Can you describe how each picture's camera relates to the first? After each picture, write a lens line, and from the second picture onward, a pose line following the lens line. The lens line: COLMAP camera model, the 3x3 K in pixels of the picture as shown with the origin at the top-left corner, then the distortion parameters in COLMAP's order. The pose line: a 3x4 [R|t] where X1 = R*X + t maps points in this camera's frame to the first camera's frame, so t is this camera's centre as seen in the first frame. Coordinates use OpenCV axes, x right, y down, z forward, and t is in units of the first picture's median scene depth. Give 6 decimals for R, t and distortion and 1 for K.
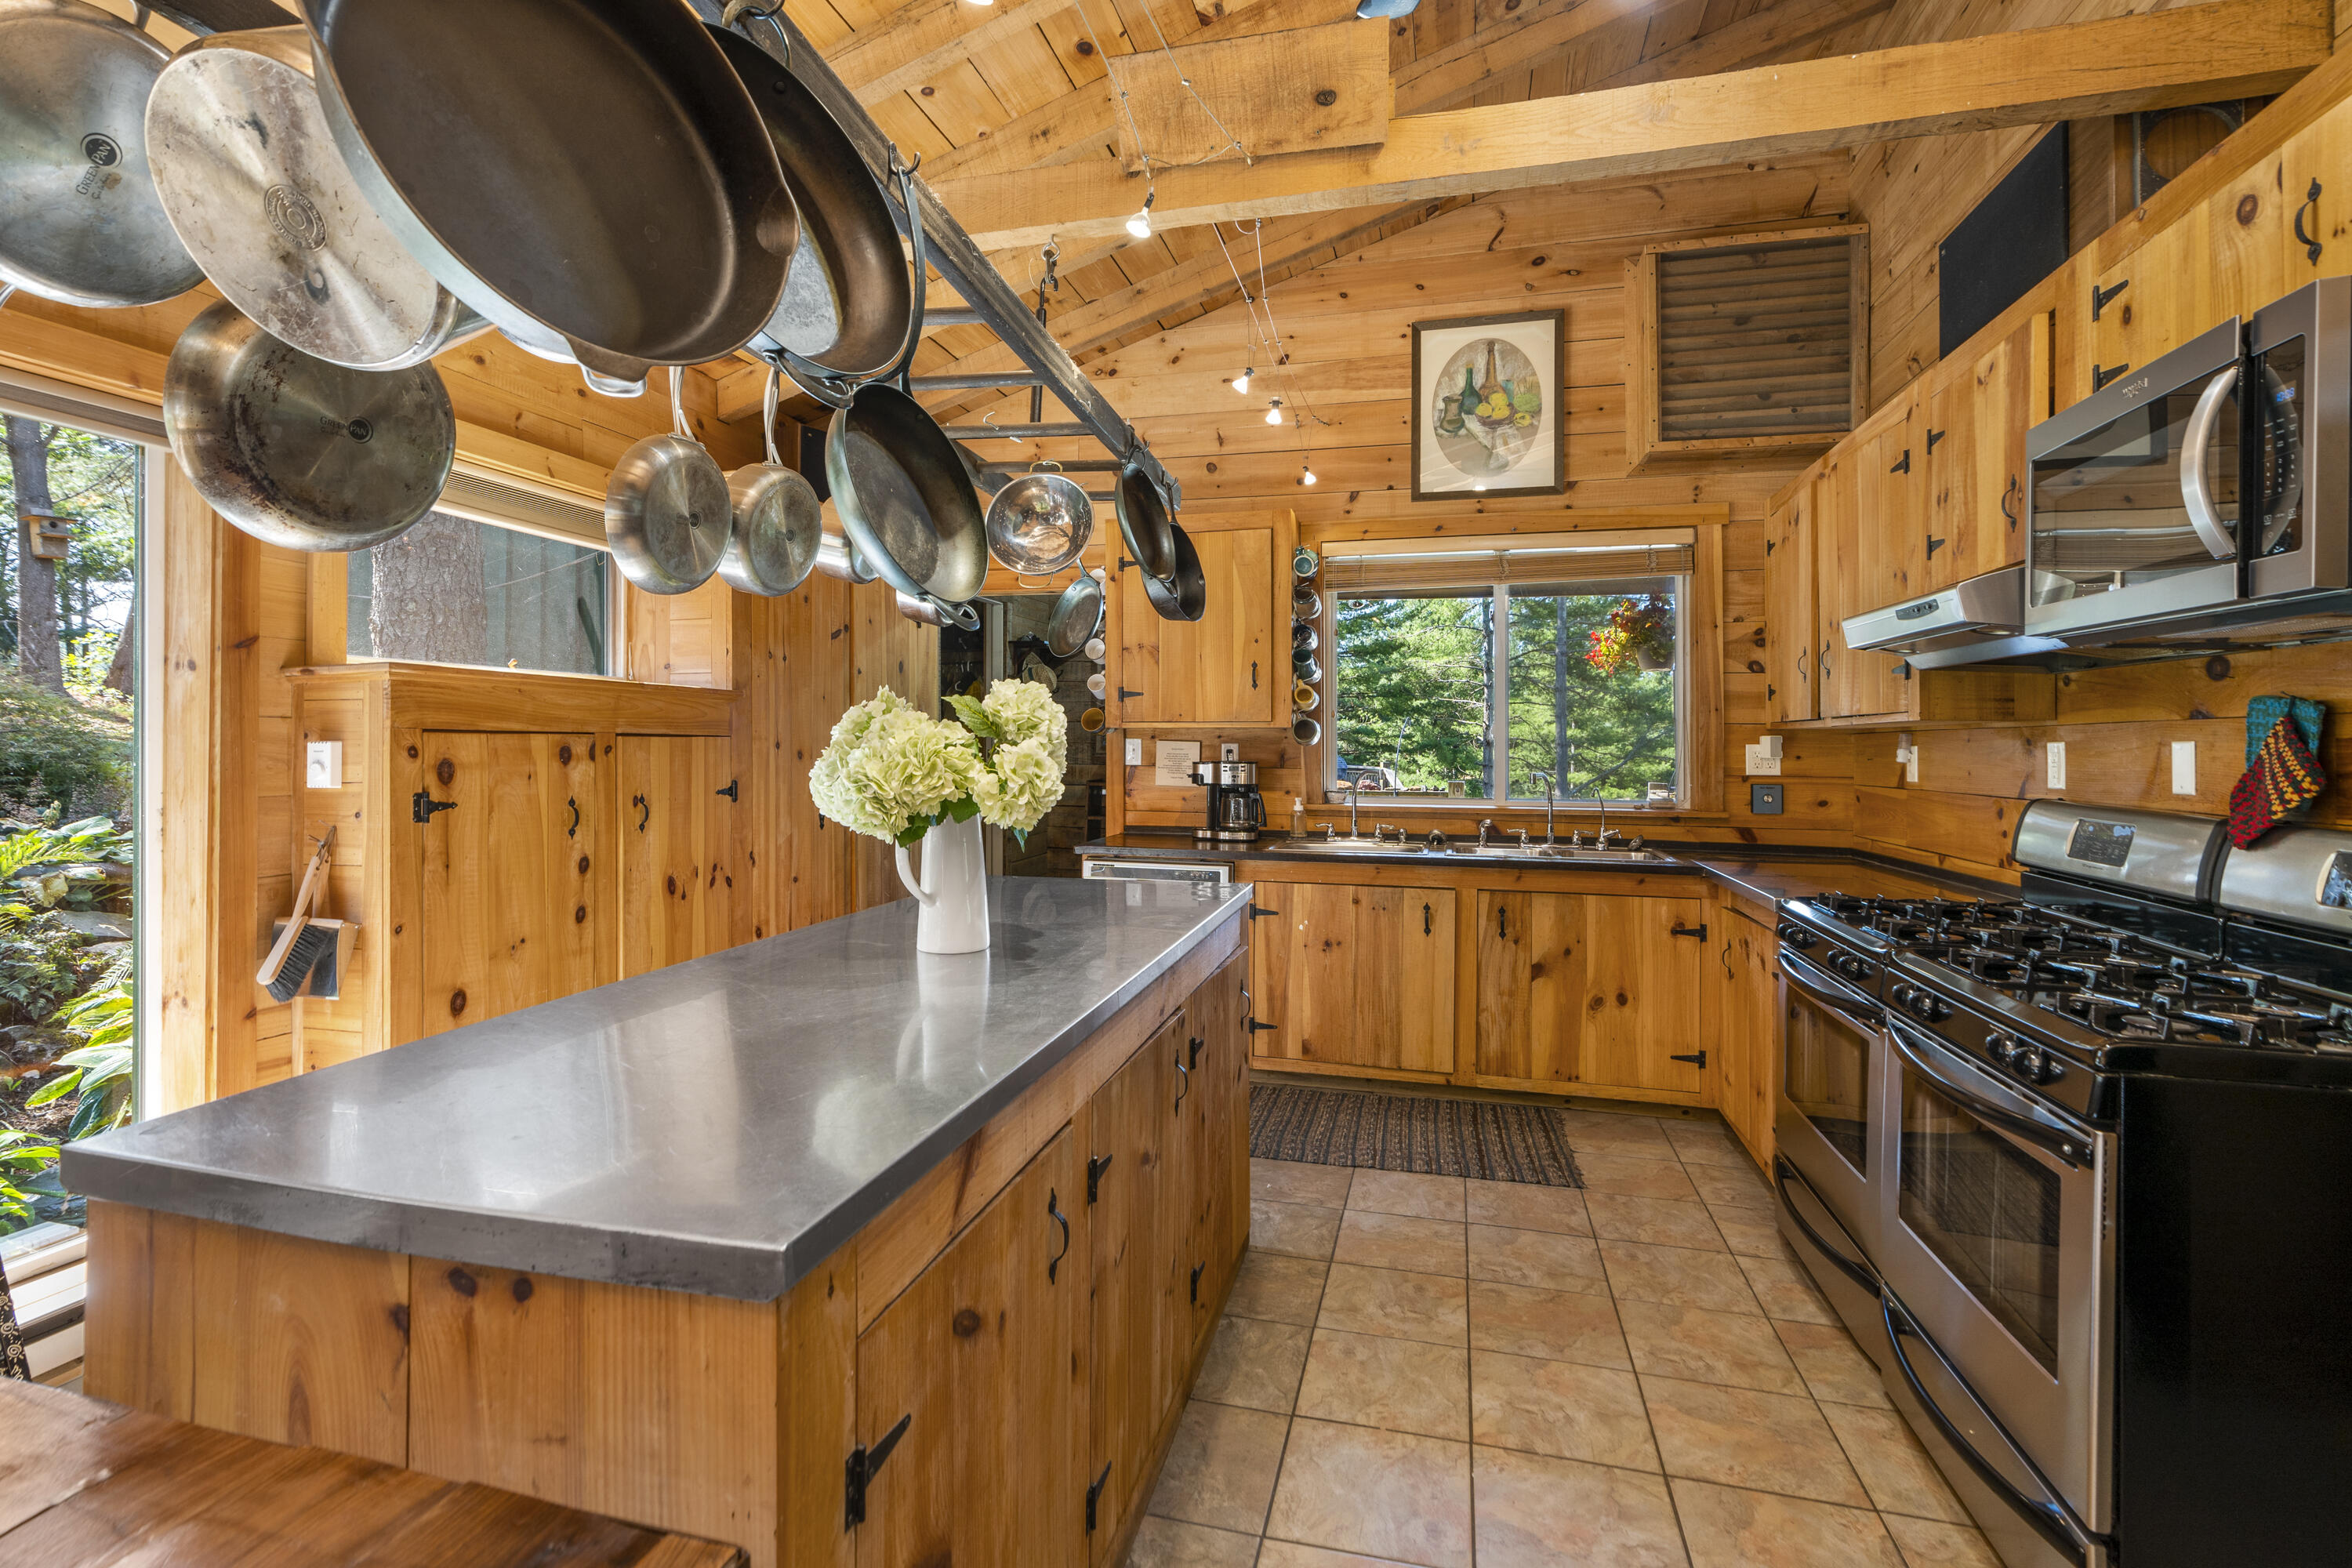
lens RADIAL K [[1072.0, 0, 1160.3], [0, 1072.0, 738.5], [0, 0, 1]] dist [-0.011303, 0.003830]
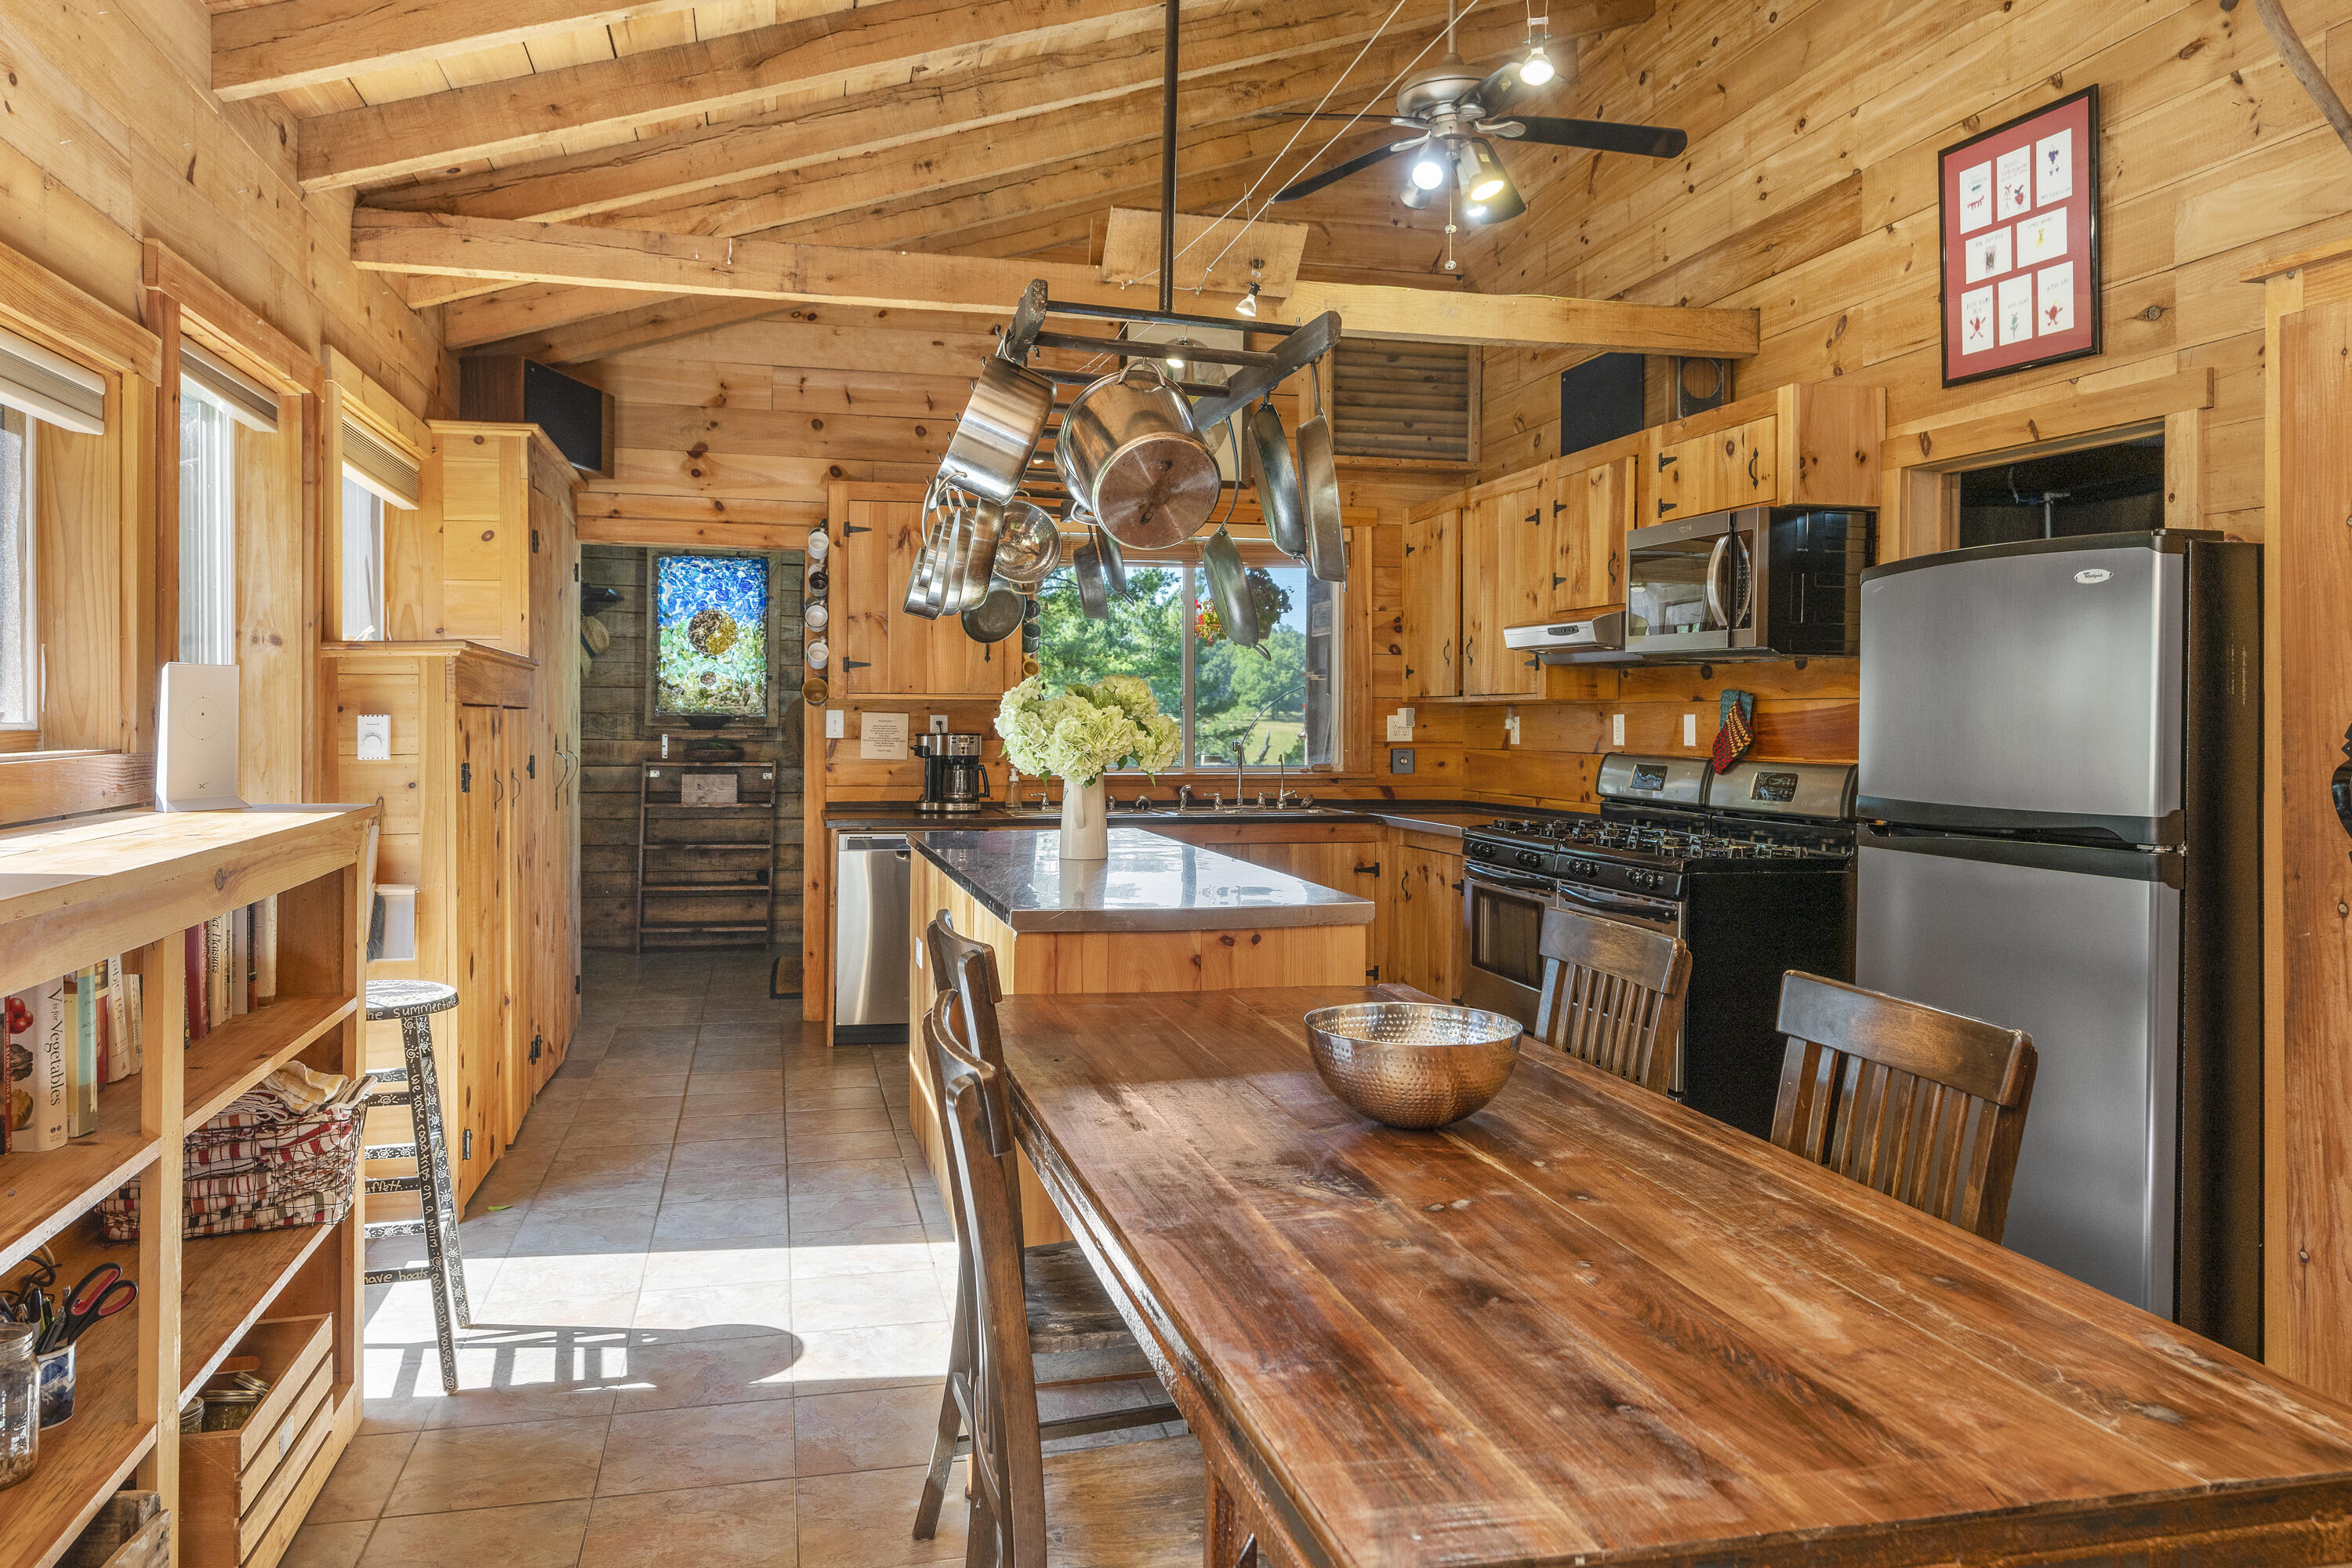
lens RADIAL K [[1605.9, 0, 1157.1], [0, 1605.9, 727.6], [0, 0, 1]] dist [0.001130, -0.002560]
pose [[0.880340, -0.004439, 0.474323, -0.580776], [-0.002603, 0.999896, 0.014188, -0.006182], [-0.474337, -0.013725, 0.880237, -0.492224]]
